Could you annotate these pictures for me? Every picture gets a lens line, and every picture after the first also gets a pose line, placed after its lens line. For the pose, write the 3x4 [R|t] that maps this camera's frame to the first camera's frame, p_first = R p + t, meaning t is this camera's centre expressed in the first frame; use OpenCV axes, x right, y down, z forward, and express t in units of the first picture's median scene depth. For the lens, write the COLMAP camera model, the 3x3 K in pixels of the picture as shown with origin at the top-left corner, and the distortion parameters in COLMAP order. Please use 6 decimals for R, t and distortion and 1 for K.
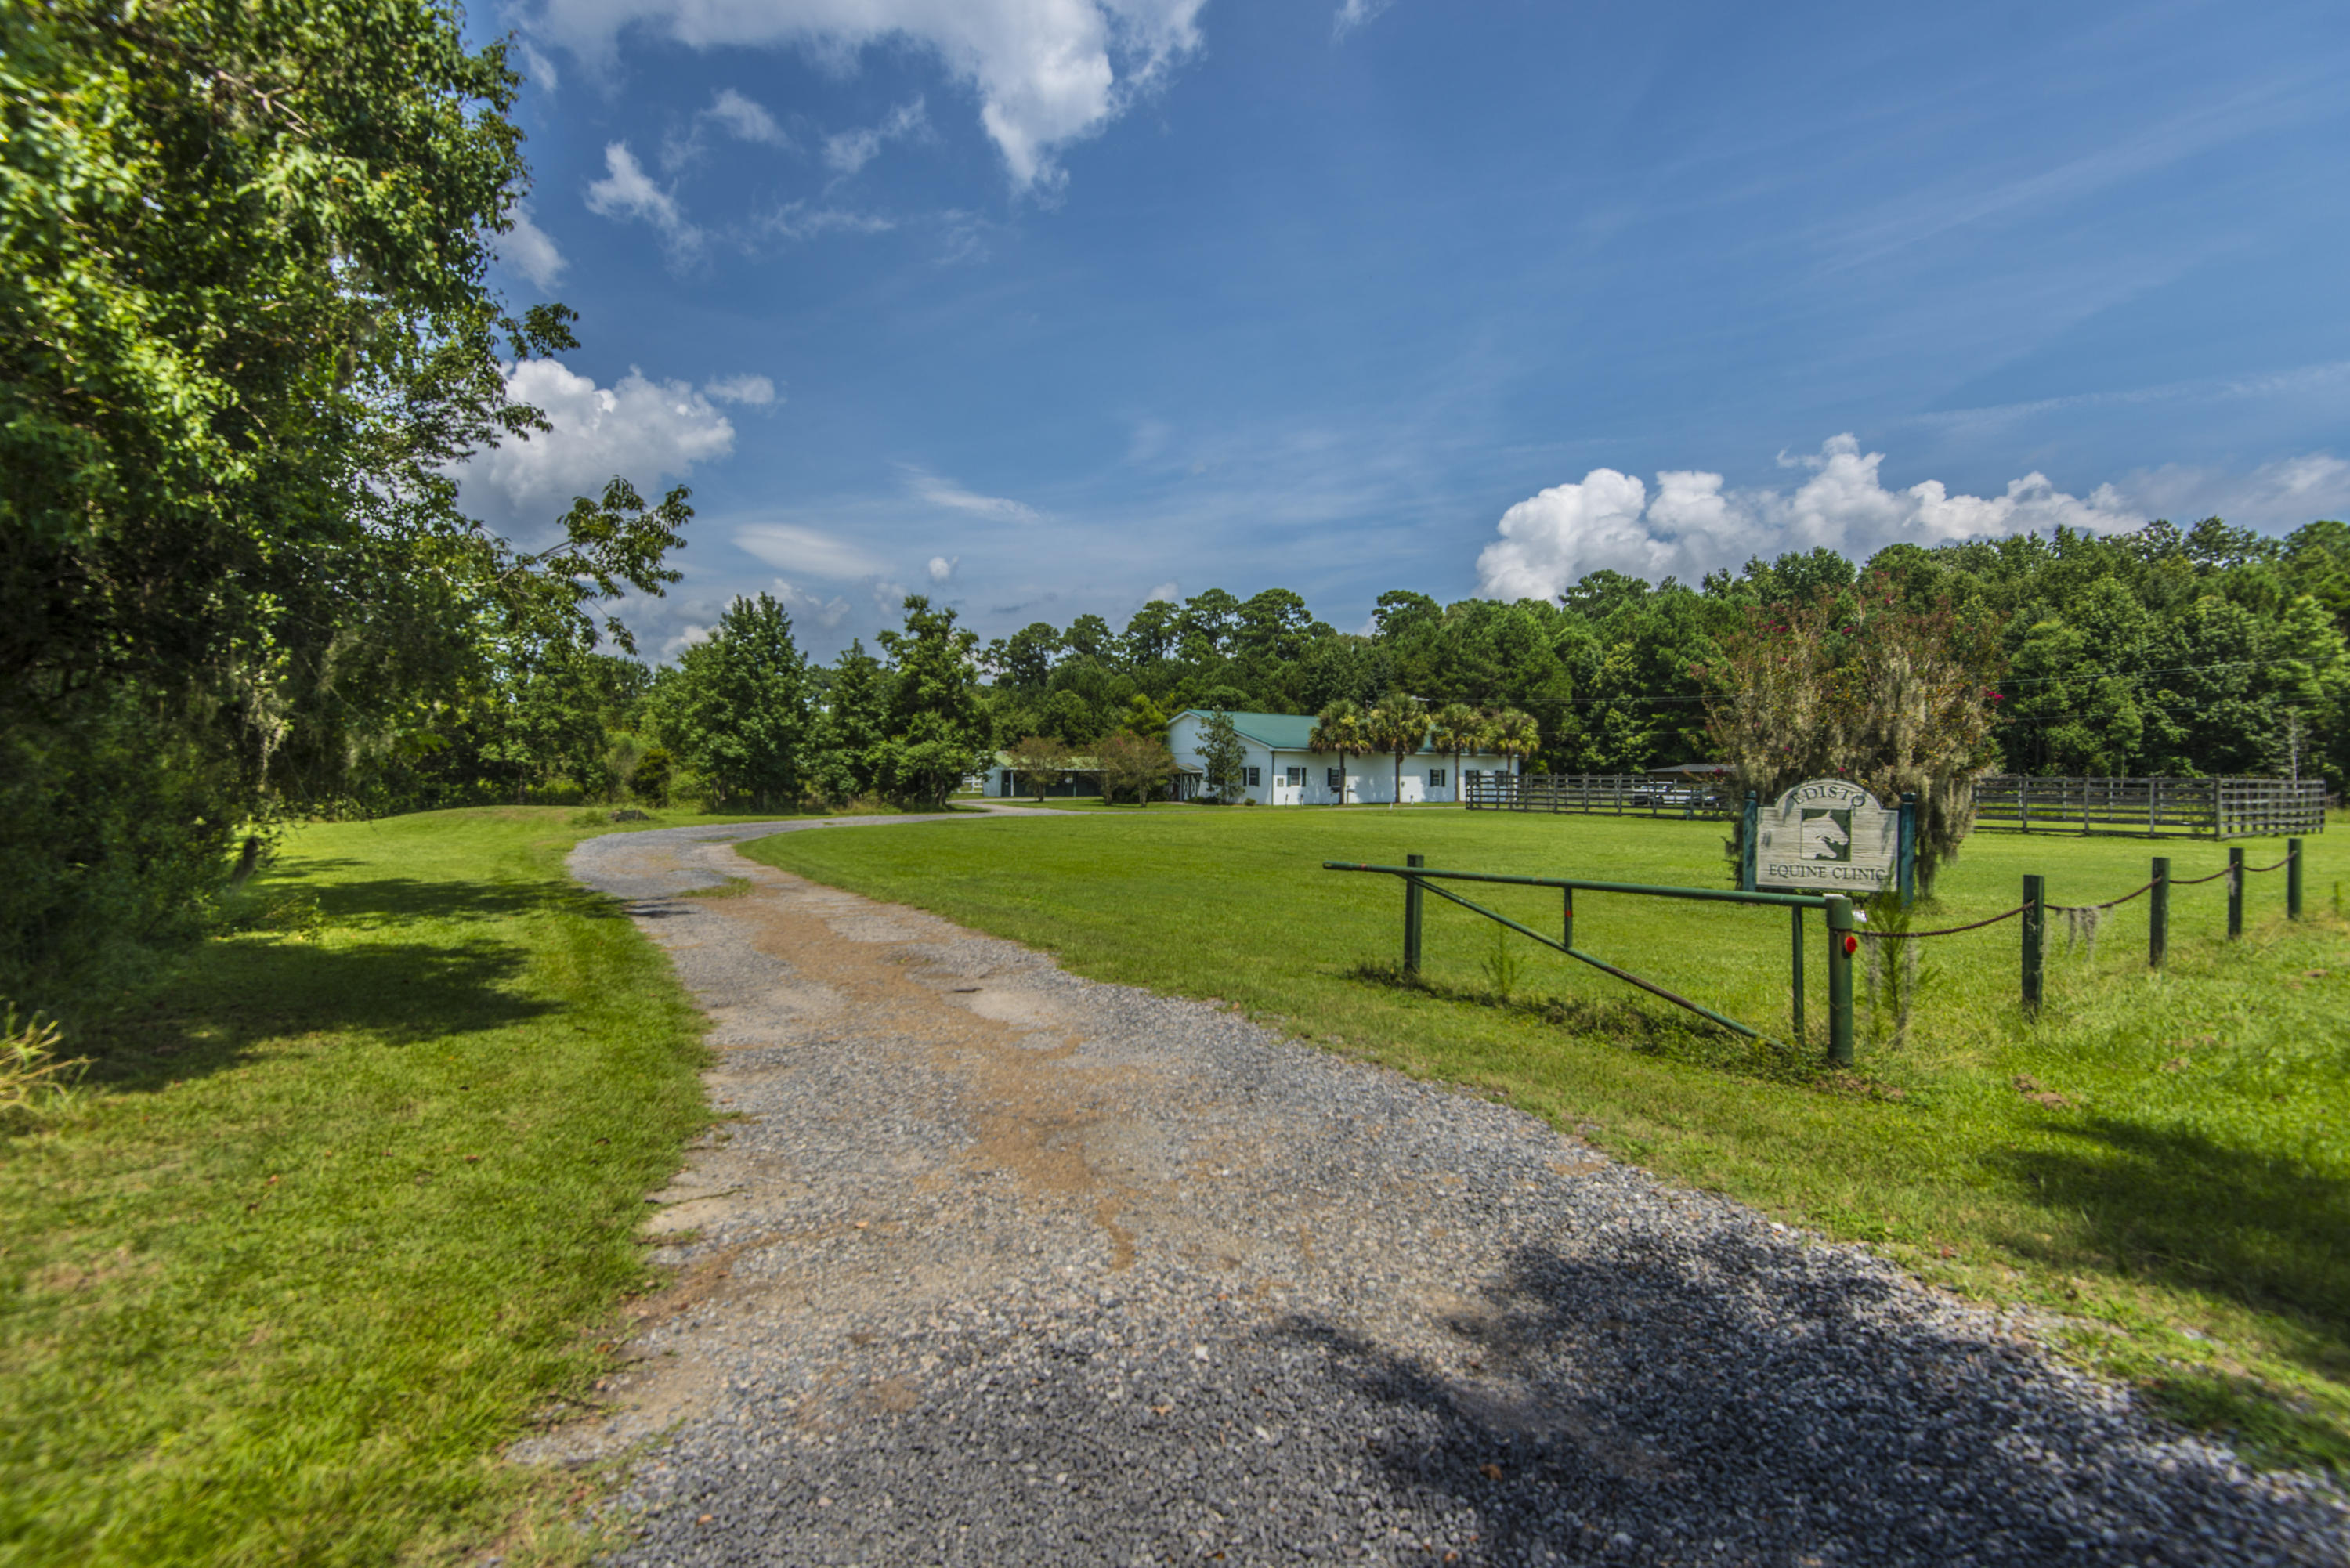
lens RADIAL K [[1066.3, 0, 1160.9], [0, 1066.3, 778.3], [0, 0, 1]] dist [0.026734, -0.014503]
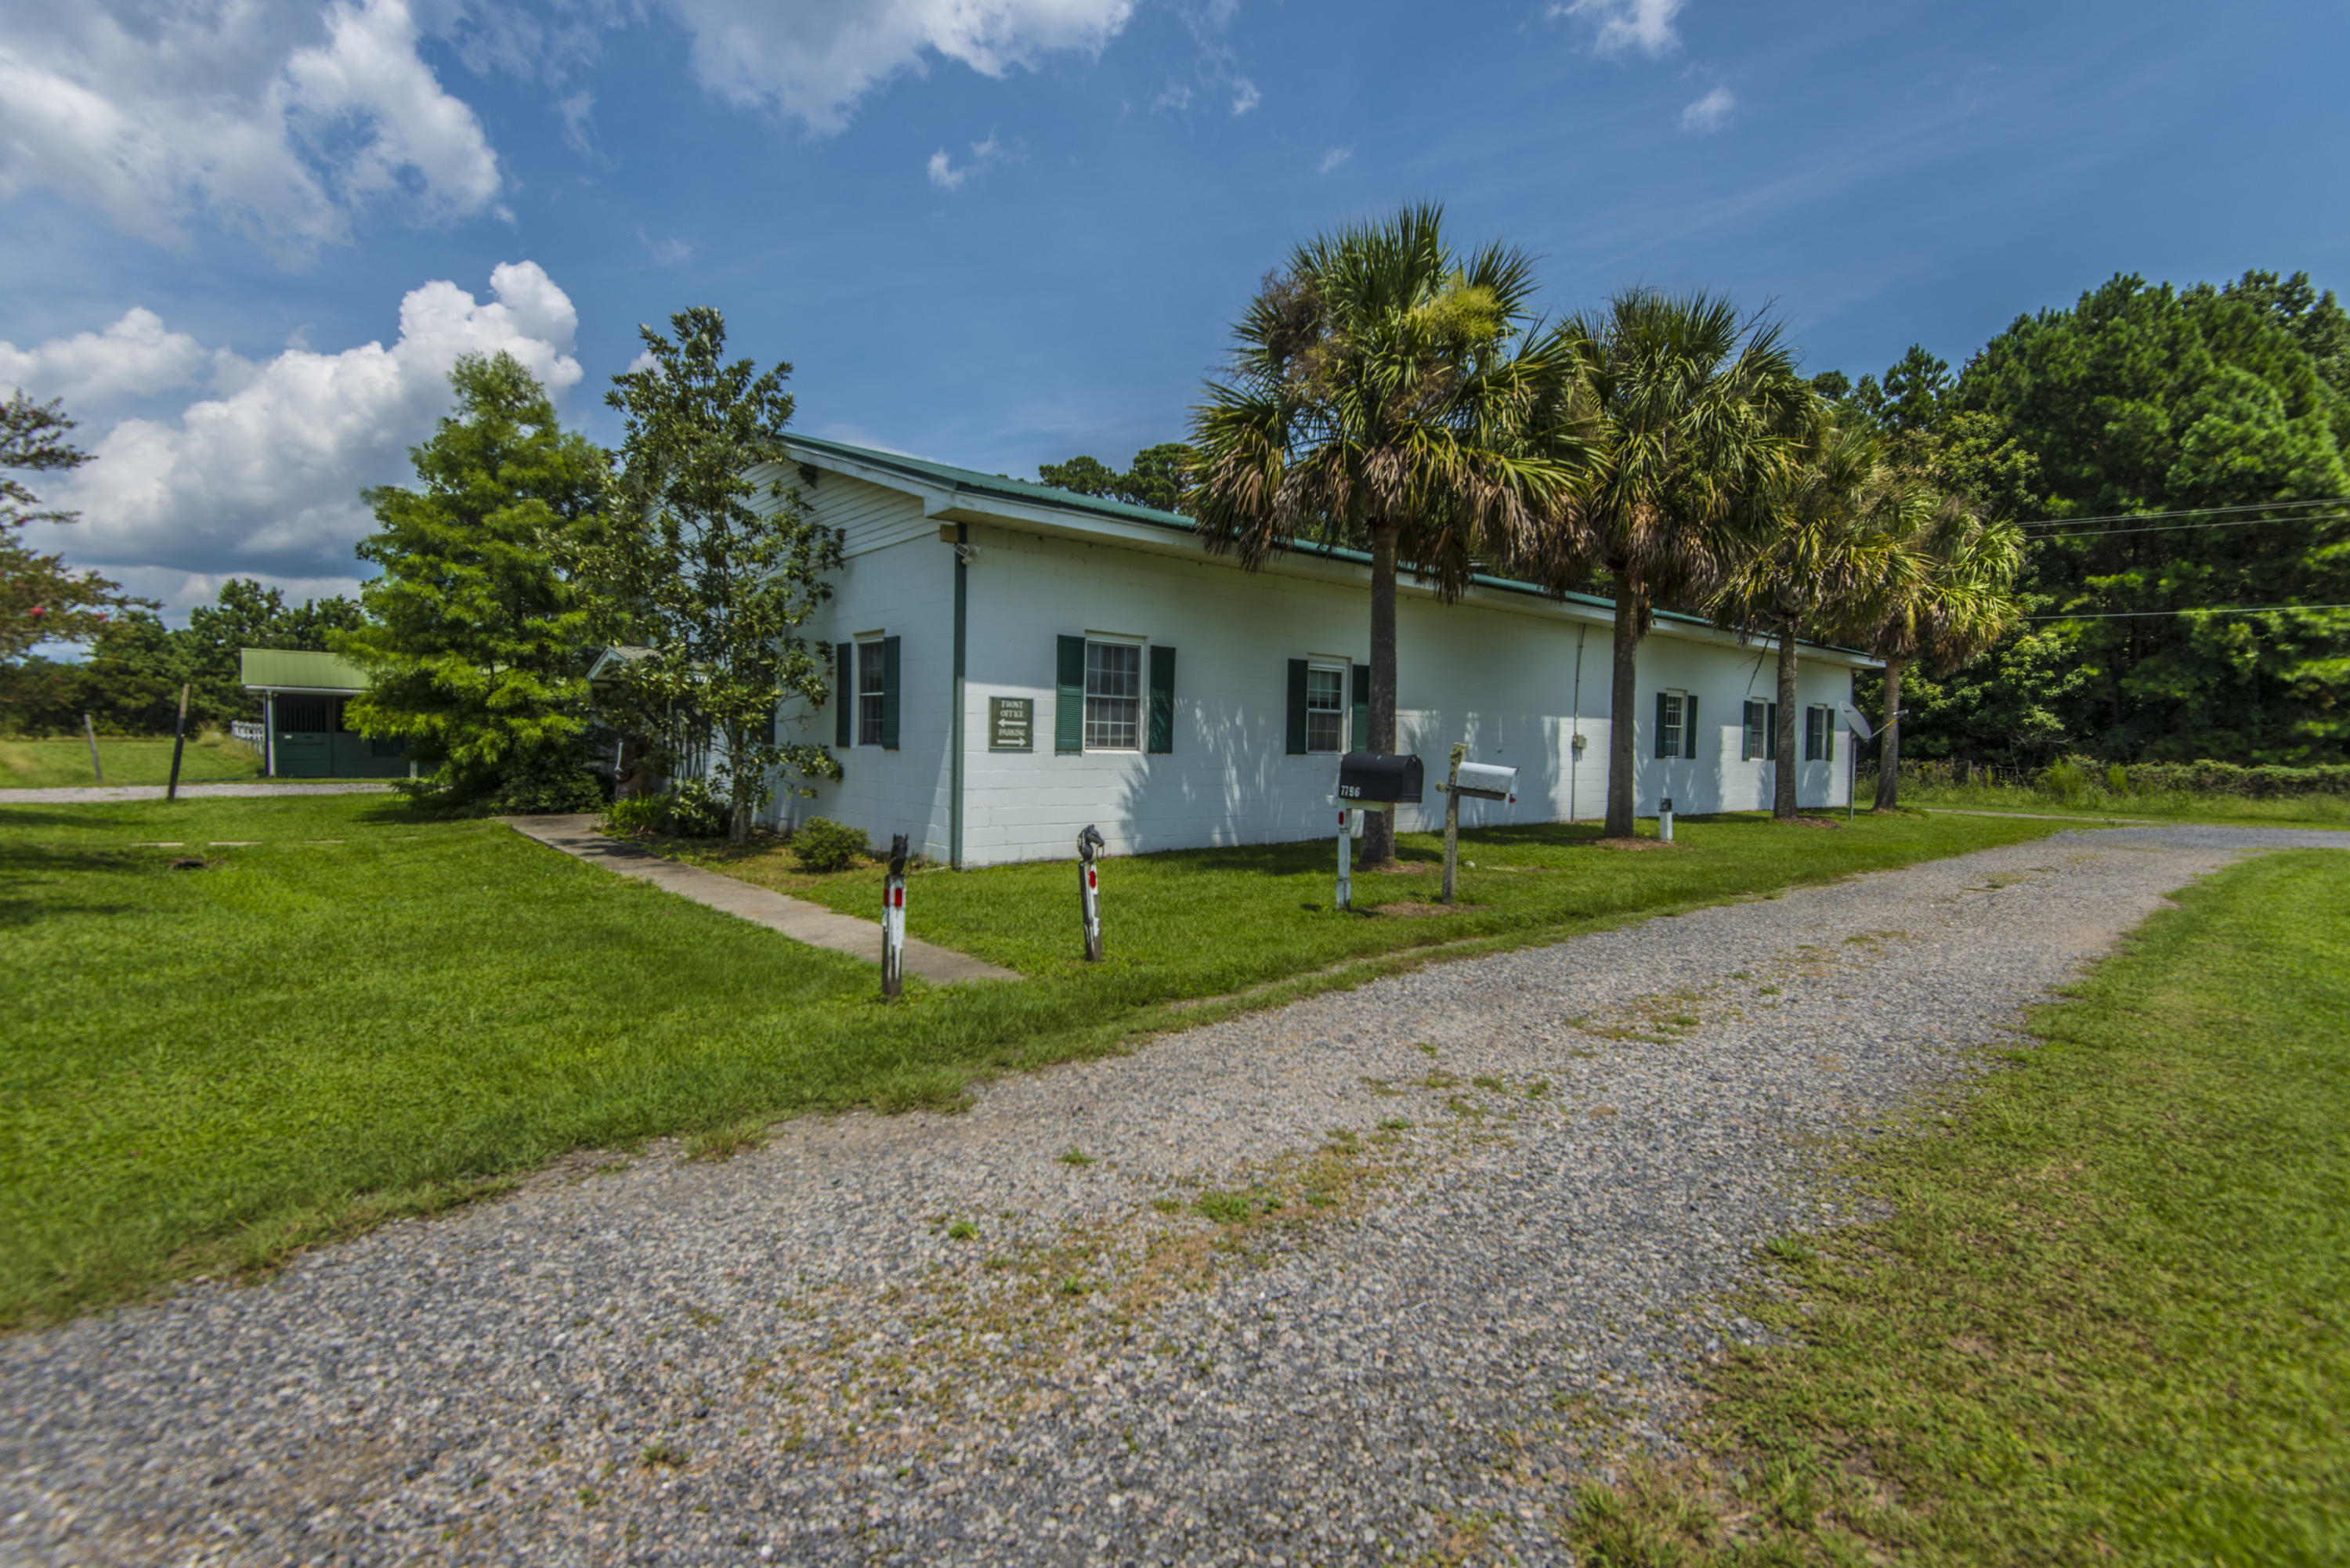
lens RADIAL K [[1066.3, 0, 1167.8], [0, 1066.3, 776.1], [0, 0, 1]] dist [0.026734, -0.014503]
pose [[0.996130, 0.007964, 0.087533, 0.115867], [-0.010418, 0.999564, 0.027615, 0.006560], [-0.087275, -0.028420, 0.995779, 0.797361]]
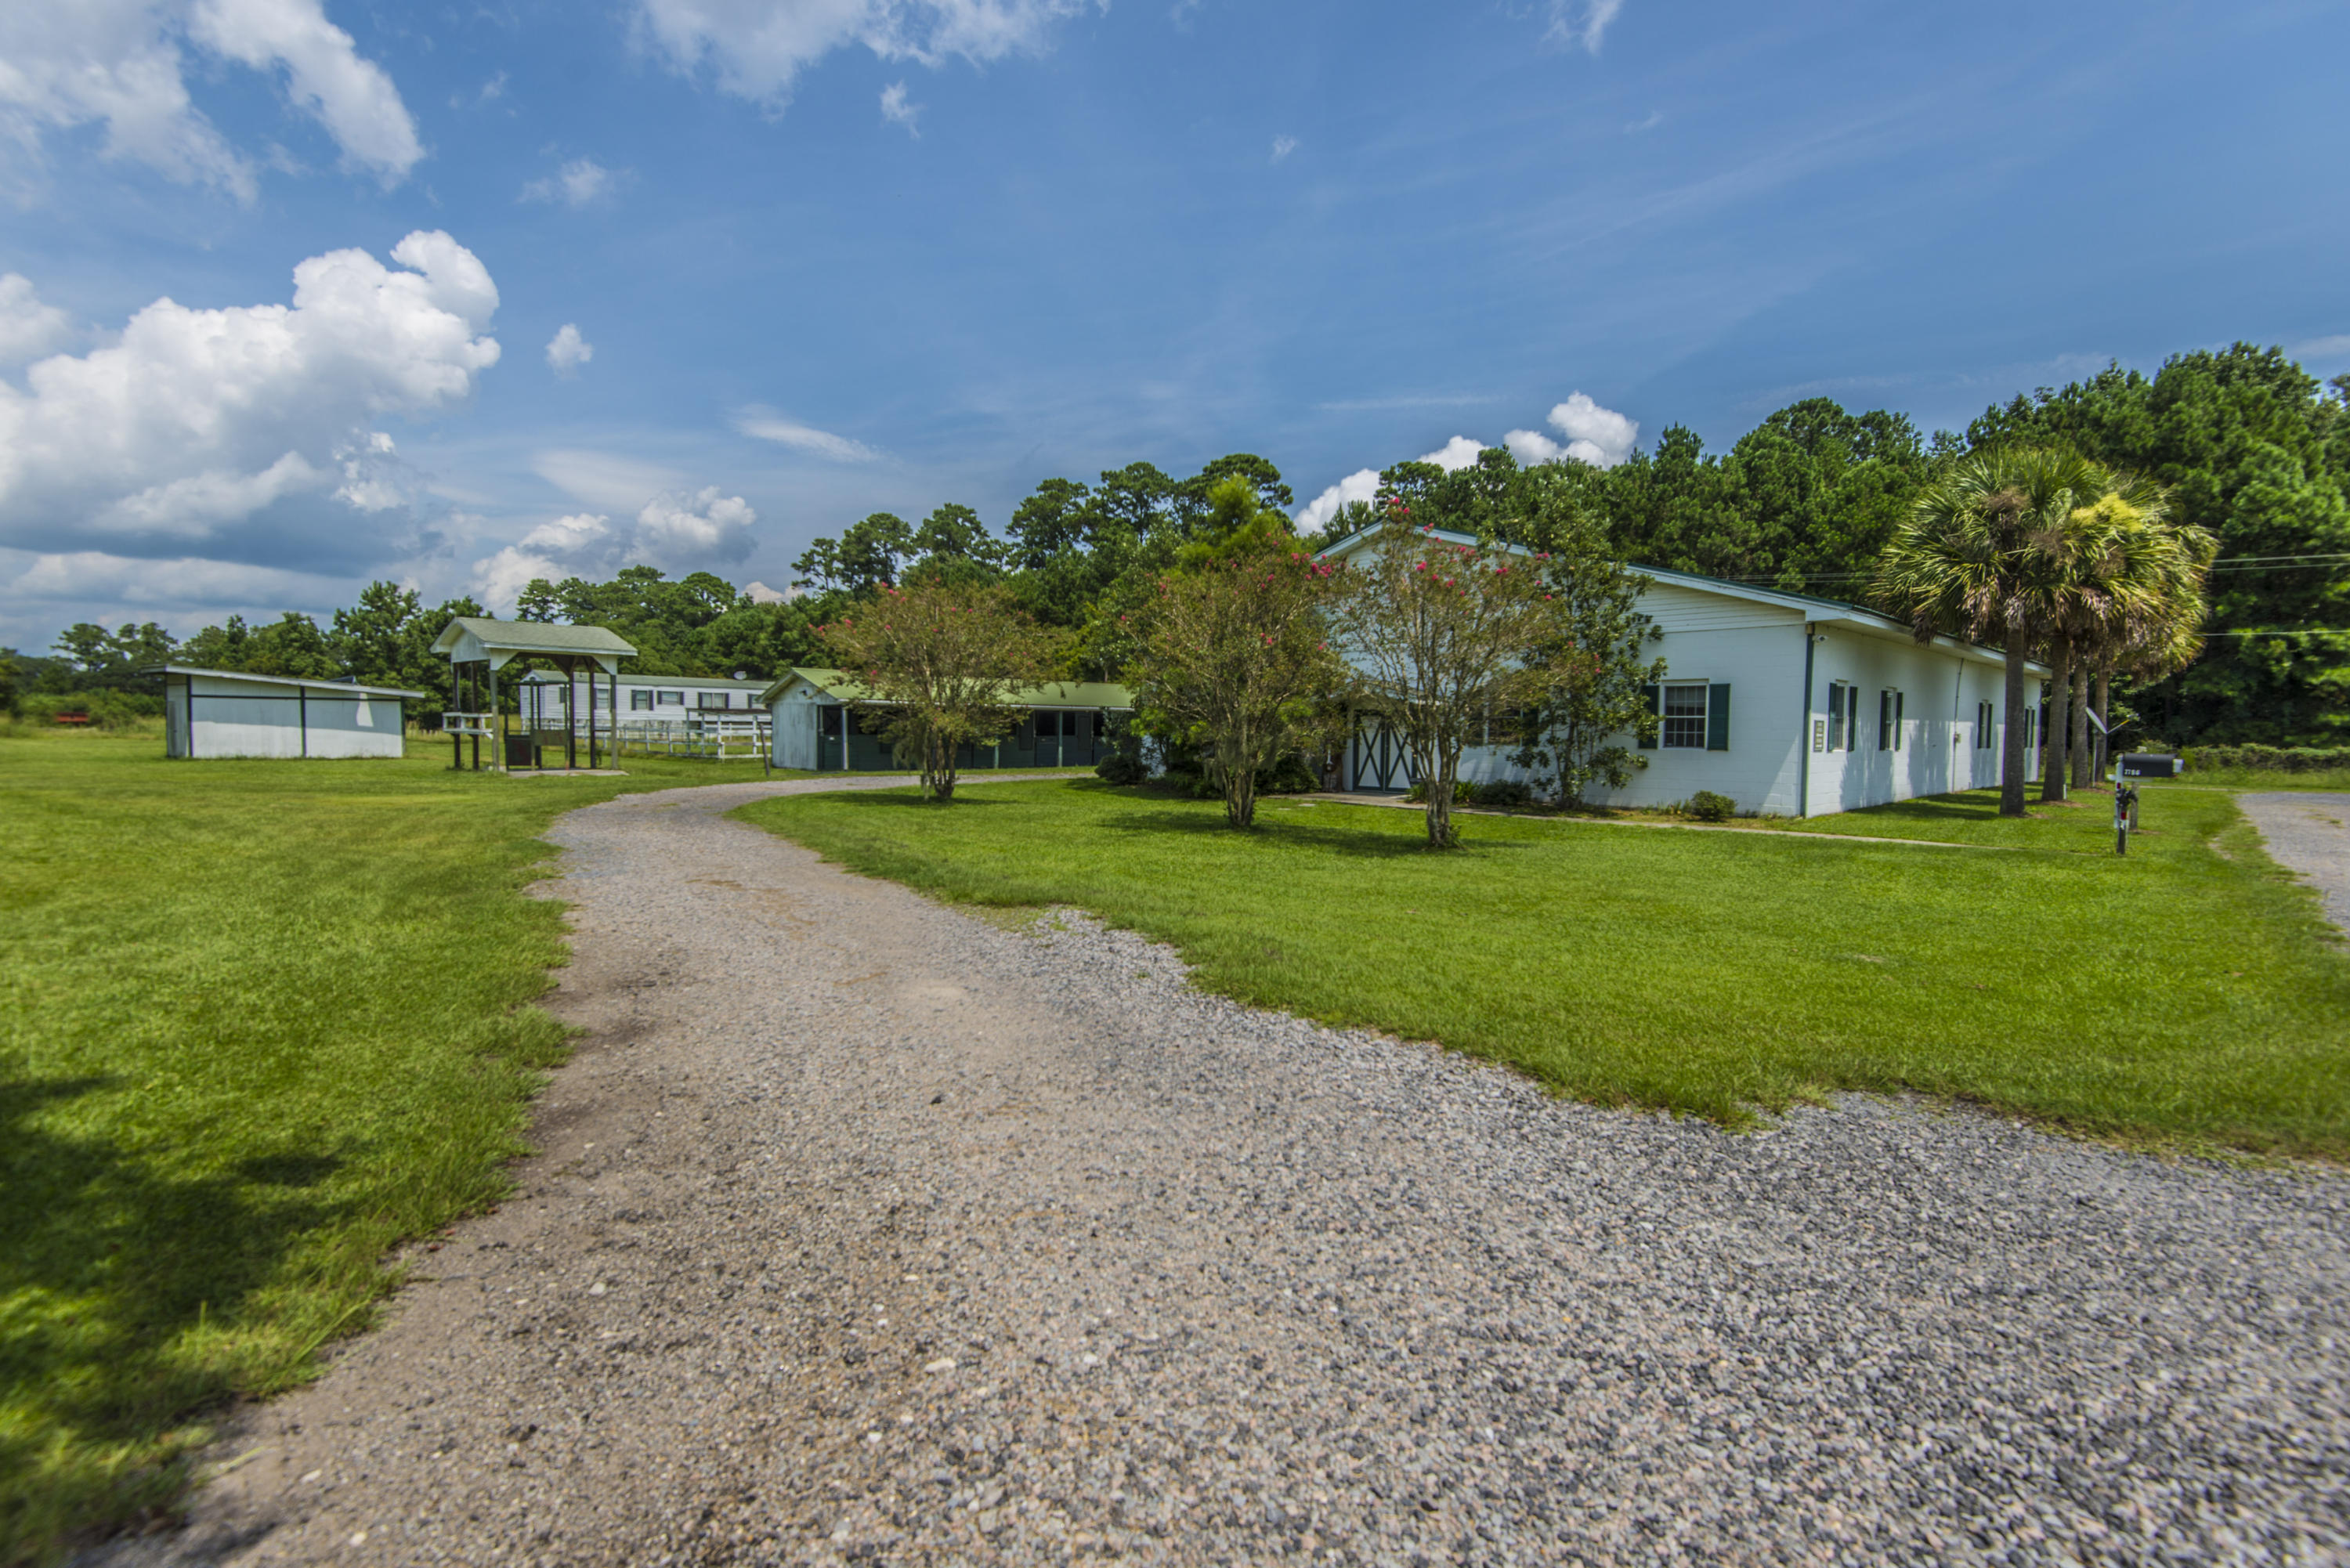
lens RADIAL K [[1066.3, 0, 1170.8], [0, 1066.3, 775.2], [0, 0, 1]] dist [0.026734, -0.014503]
pose [[0.987987, -0.003117, 0.154507, -0.097357], [-0.003119, 0.999191, 0.040100, 0.003165], [-0.154507, -0.040100, 0.987178, 0.710795]]
